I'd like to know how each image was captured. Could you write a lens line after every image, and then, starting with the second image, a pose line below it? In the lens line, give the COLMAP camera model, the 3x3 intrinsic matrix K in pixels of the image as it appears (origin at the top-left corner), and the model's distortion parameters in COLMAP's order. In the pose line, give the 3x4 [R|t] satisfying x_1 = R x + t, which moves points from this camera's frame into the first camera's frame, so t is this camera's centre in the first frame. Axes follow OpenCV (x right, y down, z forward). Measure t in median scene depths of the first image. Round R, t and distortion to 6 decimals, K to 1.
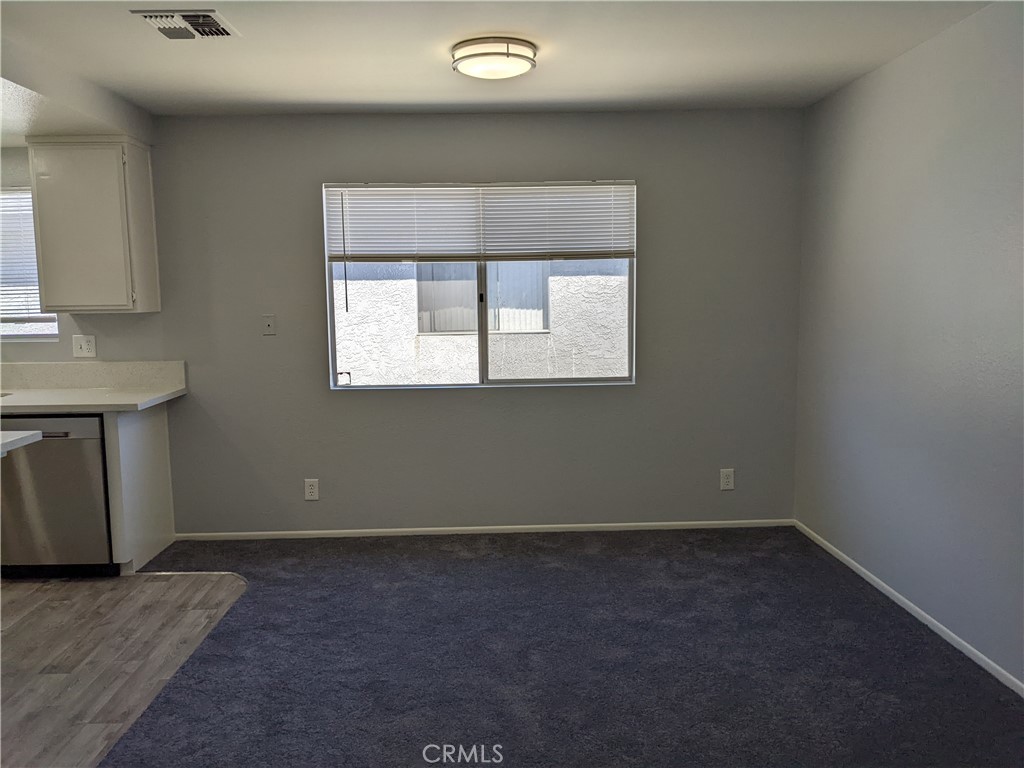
lens RADIAL K [[817.7, 0, 512.0], [0, 817.7, 384.0], [0, 0, 1]] dist [0.057791, -0.106048]
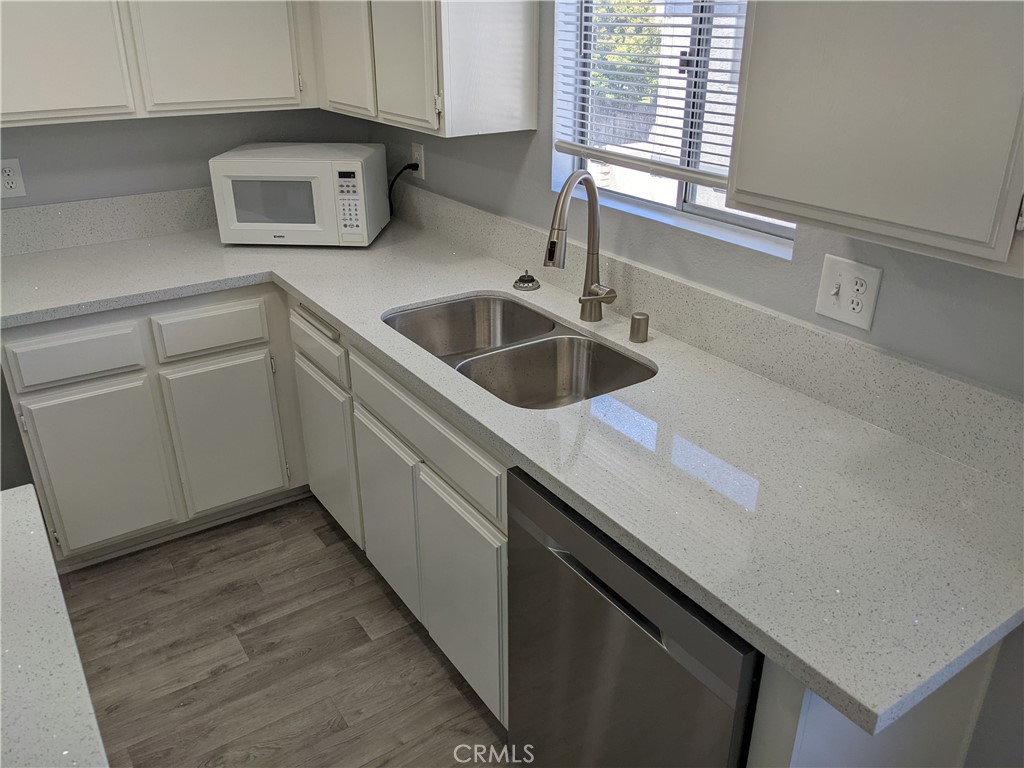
lens RADIAL K [[801.9, 0, 511.8], [0, 801.9, 363.6], [0, 0, 1]] dist [0.105139, -0.204051]
pose [[0.537359, 0.349981, -0.767306, -0.341854], [-0.101584, 0.930063, 0.353076, -0.131943], [0.837213, -0.111782, 0.535330, 0.738748]]
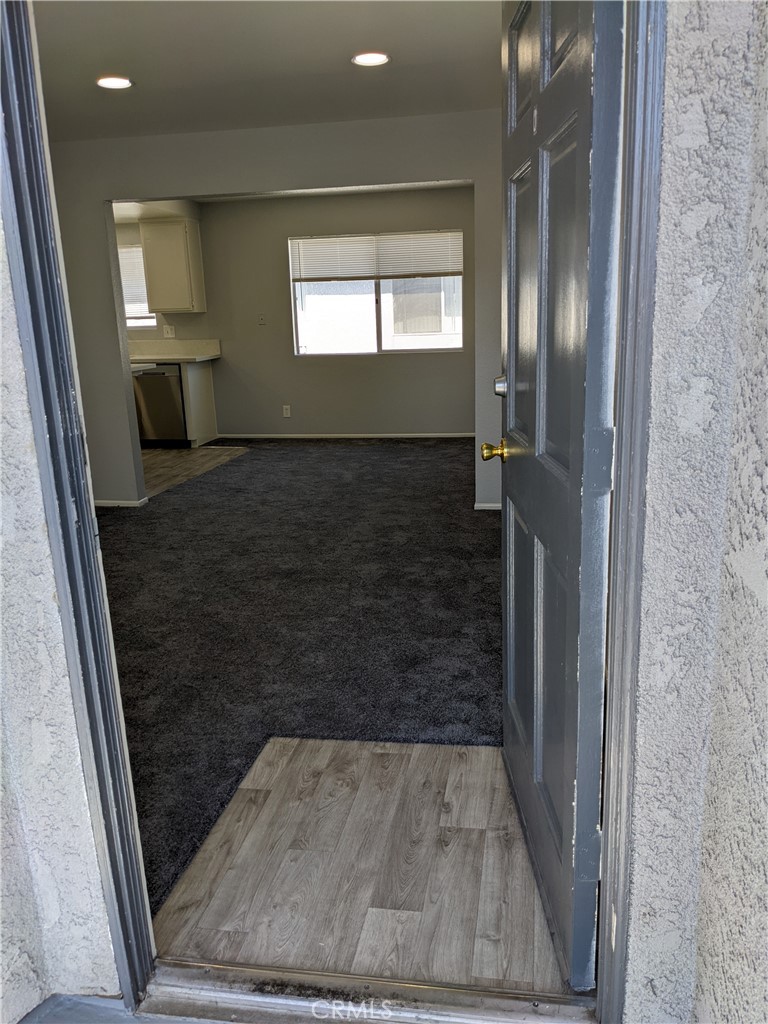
lens RADIAL K [[817.7, 0, 393.5], [0, 817.7, 525.7], [0, 0, 1]] dist [0.057791, -0.106048]
pose [[0.979860, 0.034204, -0.196733, 0.395856], [-0.005133, 0.989209, 0.146419, 0.122957], [0.199618, -0.142460, 0.969463, -0.841937]]
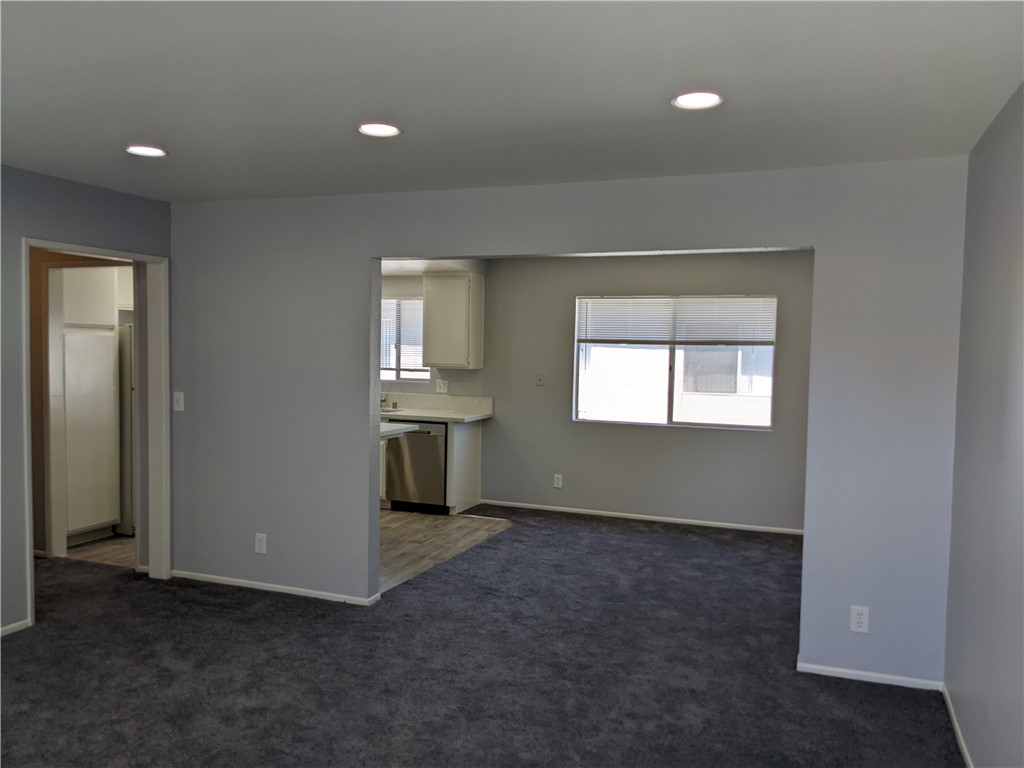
lens RADIAL K [[811.4, 0, 507.6], [0, 811.4, 388.5], [0, 0, 1]] dist [0.063206, -0.101003]
pose [[0.917989, 0.051178, -0.393291, 0.316042], [-0.077896, 0.995591, -0.052264, 0.041420], [0.388882, 0.078613, 0.917927, -0.582133]]
